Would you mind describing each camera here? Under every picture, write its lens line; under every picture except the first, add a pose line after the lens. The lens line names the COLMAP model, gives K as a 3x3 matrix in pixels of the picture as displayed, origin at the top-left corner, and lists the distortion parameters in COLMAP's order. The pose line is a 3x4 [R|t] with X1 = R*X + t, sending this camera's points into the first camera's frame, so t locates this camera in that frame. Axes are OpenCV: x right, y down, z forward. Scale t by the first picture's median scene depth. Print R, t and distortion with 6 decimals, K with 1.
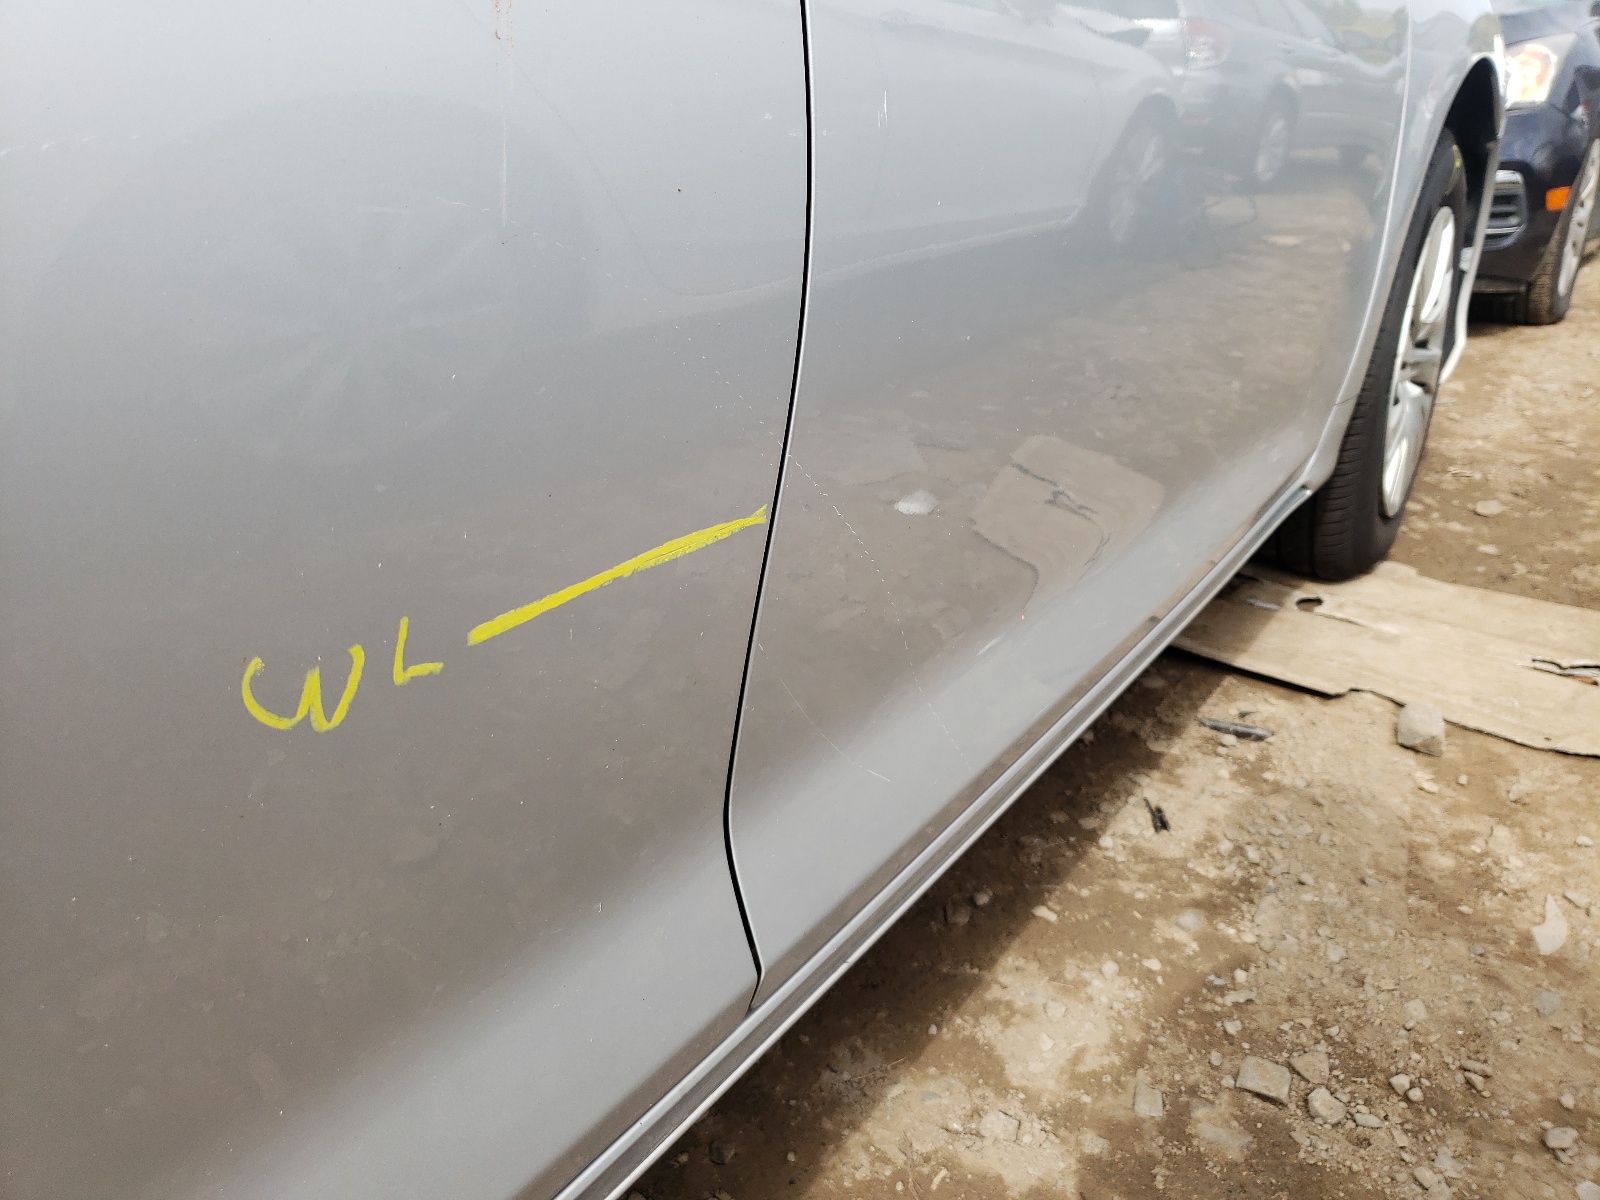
lens RADIAL K [[1198.5, 0, 798.6], [0, 1198.5, 560.1], [0, 0, 1]] dist [-0.003370, 0.000508]
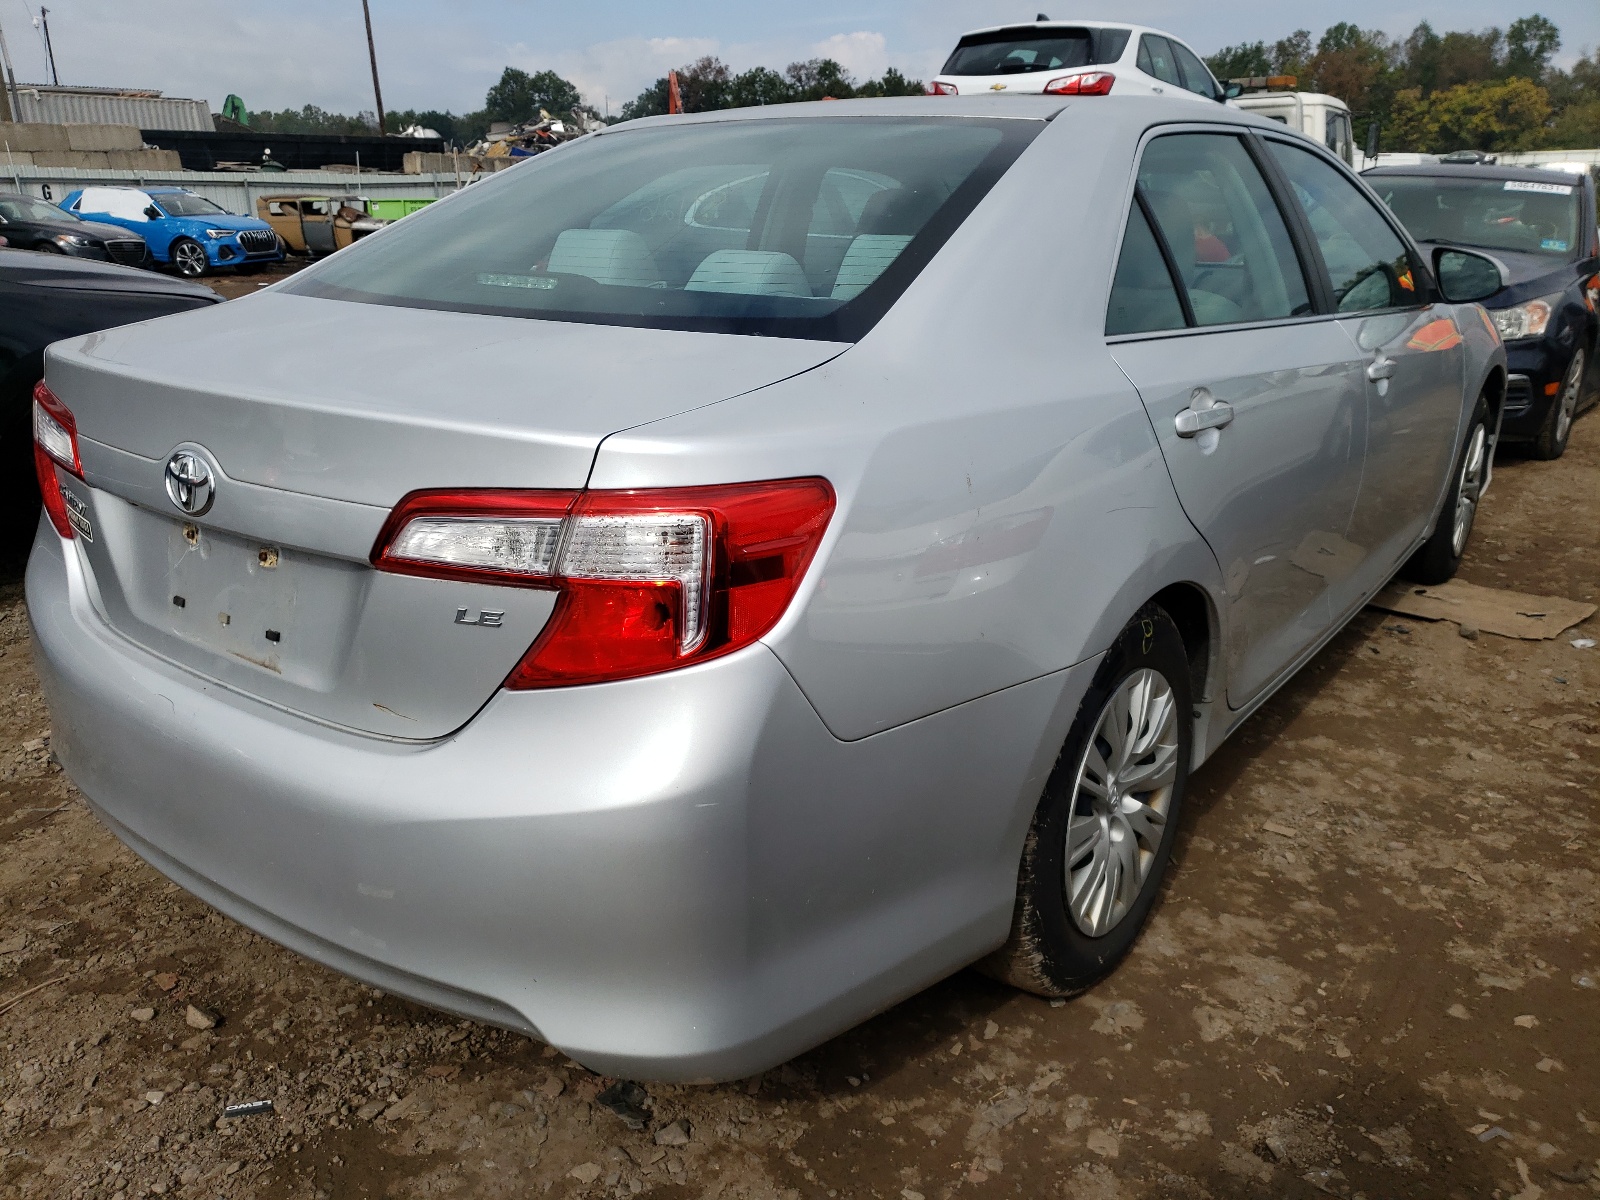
lens RADIAL K [[1231.6, 0, 800.0], [0, 1231.6, 600.0], [0, 0, 1]] dist [0.005654, 0.001887]
pose [[0.999563, 0.020879, -0.020915, -0.620823], [-0.021787, 0.998786, -0.044184, 0.157886], [0.019967, 0.044620, 0.998804, -1.206429]]
